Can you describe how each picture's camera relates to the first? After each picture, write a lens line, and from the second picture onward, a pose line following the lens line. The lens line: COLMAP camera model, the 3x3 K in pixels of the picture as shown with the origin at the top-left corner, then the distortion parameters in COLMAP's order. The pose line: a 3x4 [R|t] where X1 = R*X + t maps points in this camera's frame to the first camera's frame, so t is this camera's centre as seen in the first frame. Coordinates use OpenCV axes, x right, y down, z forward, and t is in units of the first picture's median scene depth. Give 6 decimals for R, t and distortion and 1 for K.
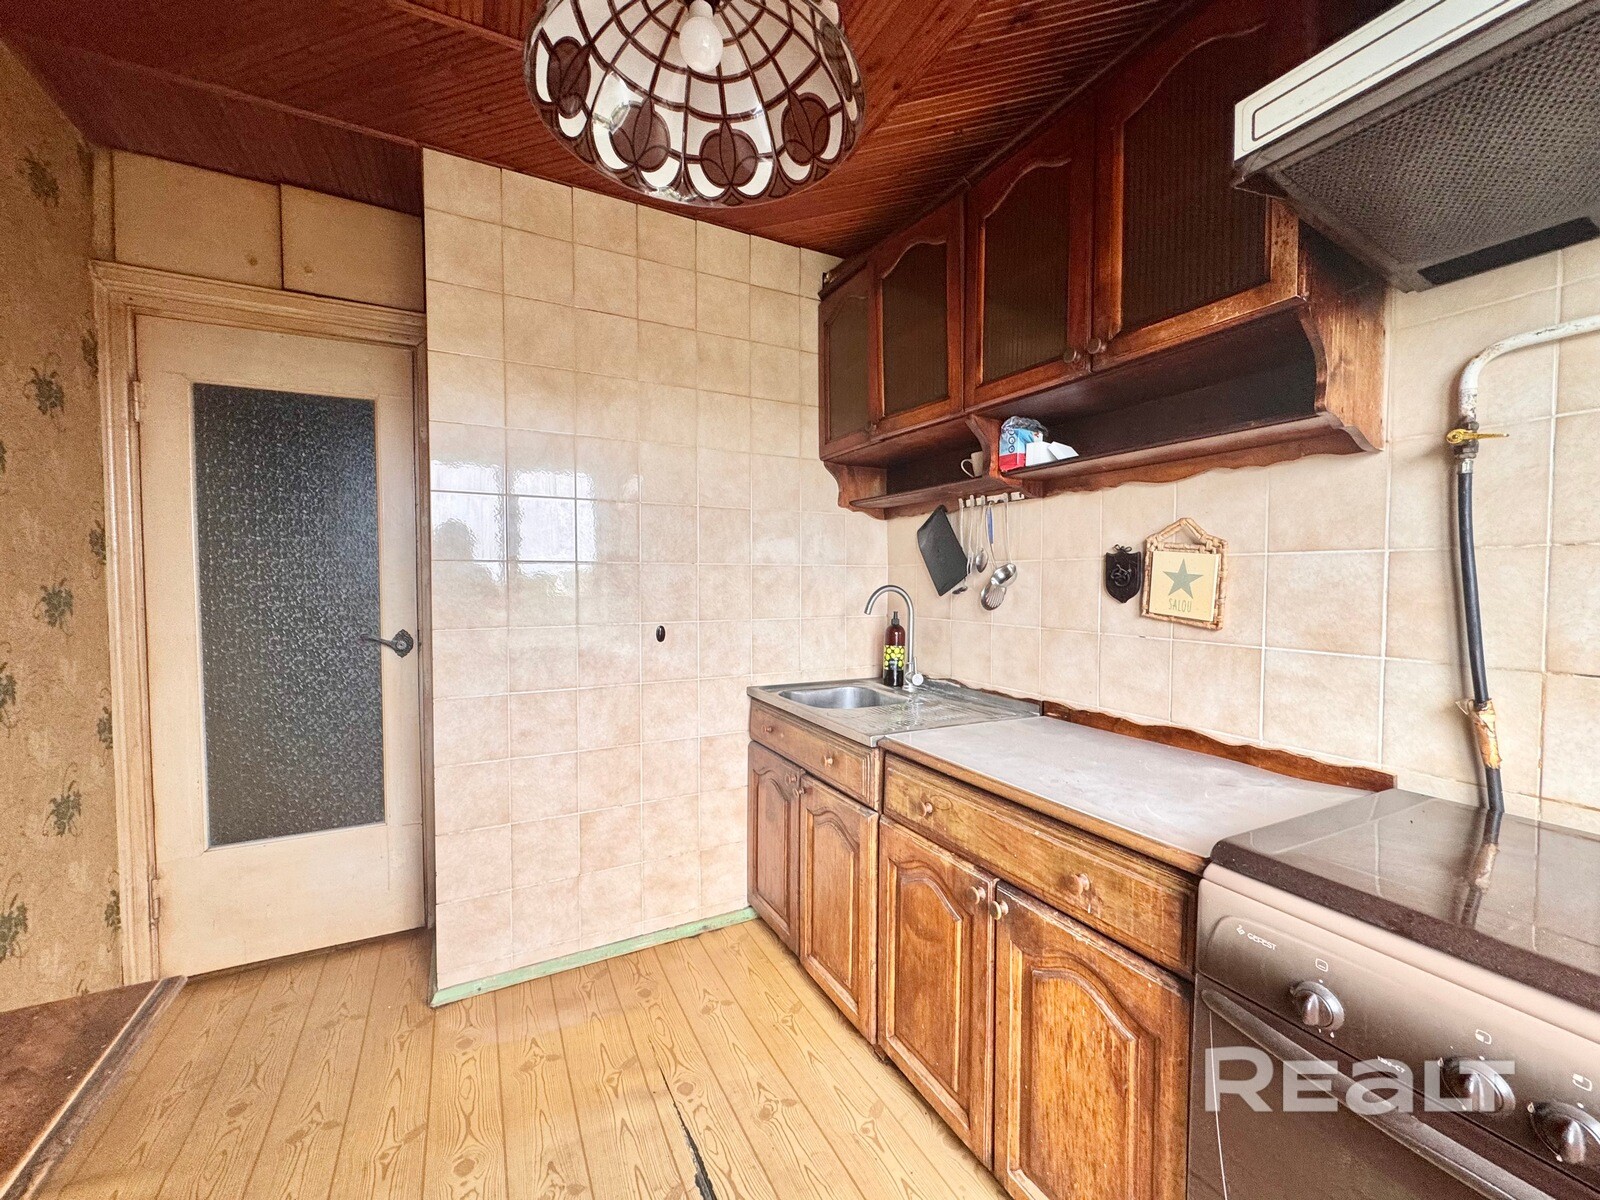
lens RADIAL K [[641.4, 0, 799.1], [0, 641.4, 602.5], [0, 0, 1]] dist [-0.000844, -0.000438]
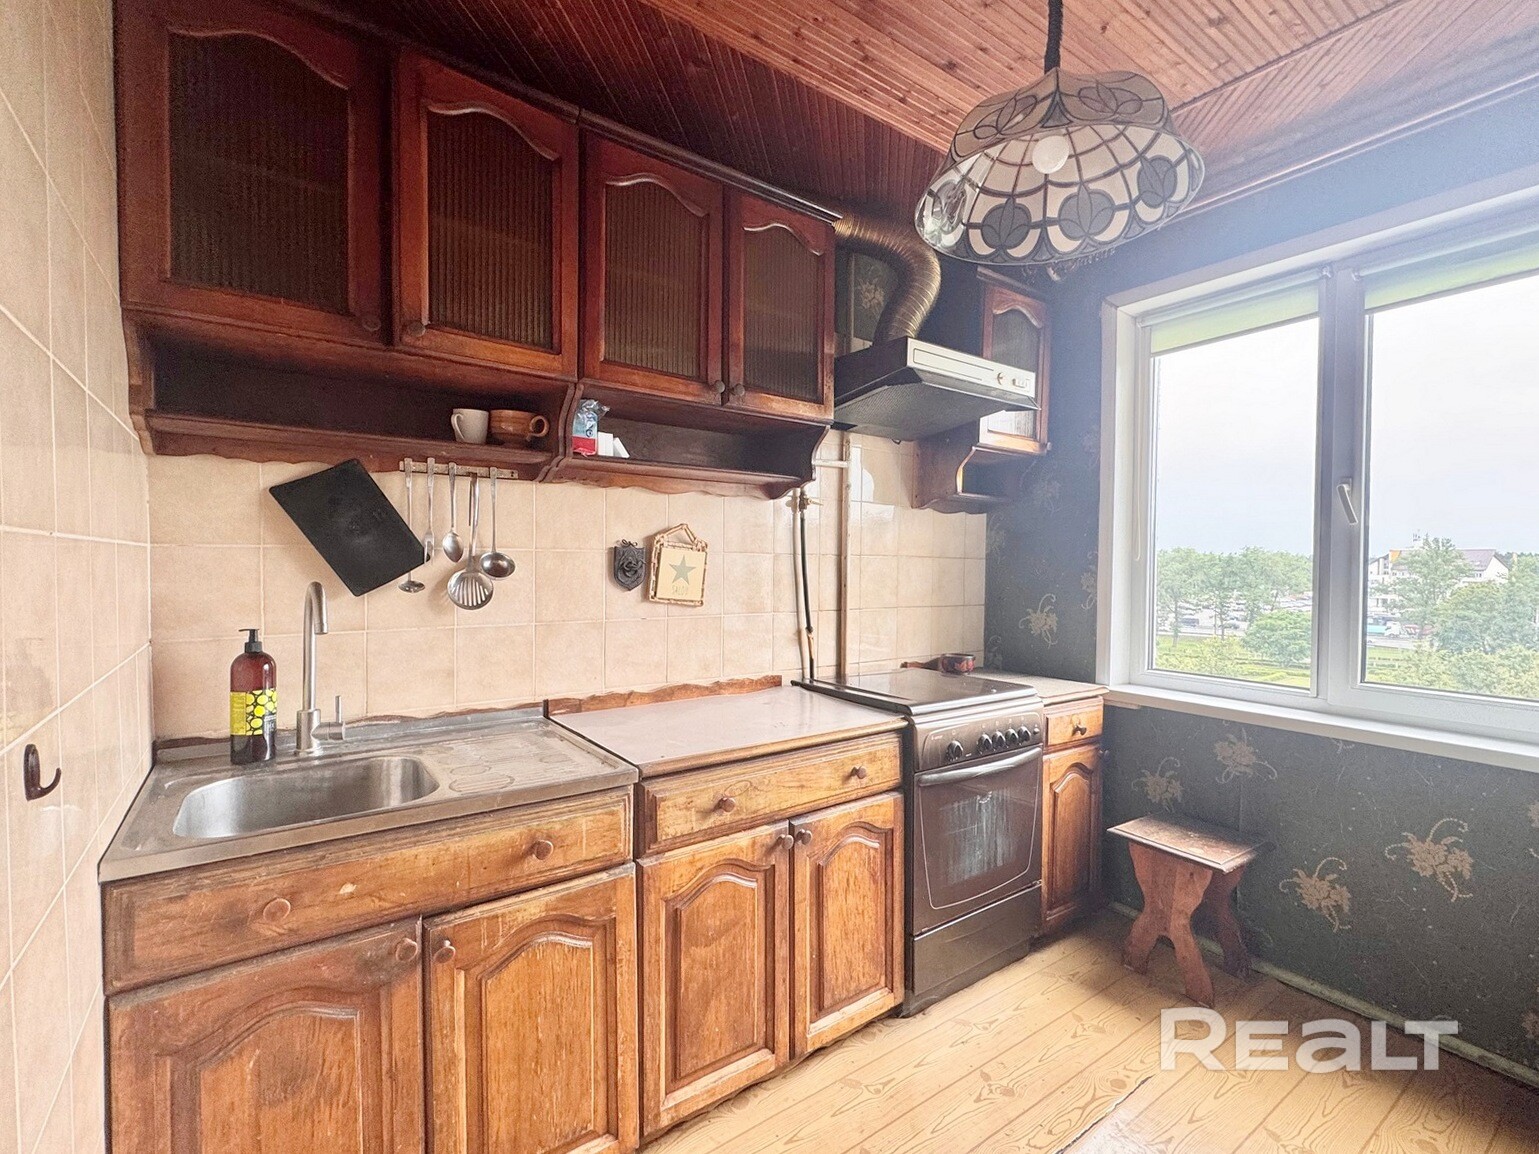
lens RADIAL K [[702.0, 0, 768.7], [0, 702.0, 577.4], [0, 0, 1]] dist [0.001951, 0.000029]
pose [[-0.143150, -0.019275, 0.989513, -0.772031], [0.031224, 0.999225, 0.023981, -0.046706], [-0.989208, 0.034329, -0.142438, 0.940947]]
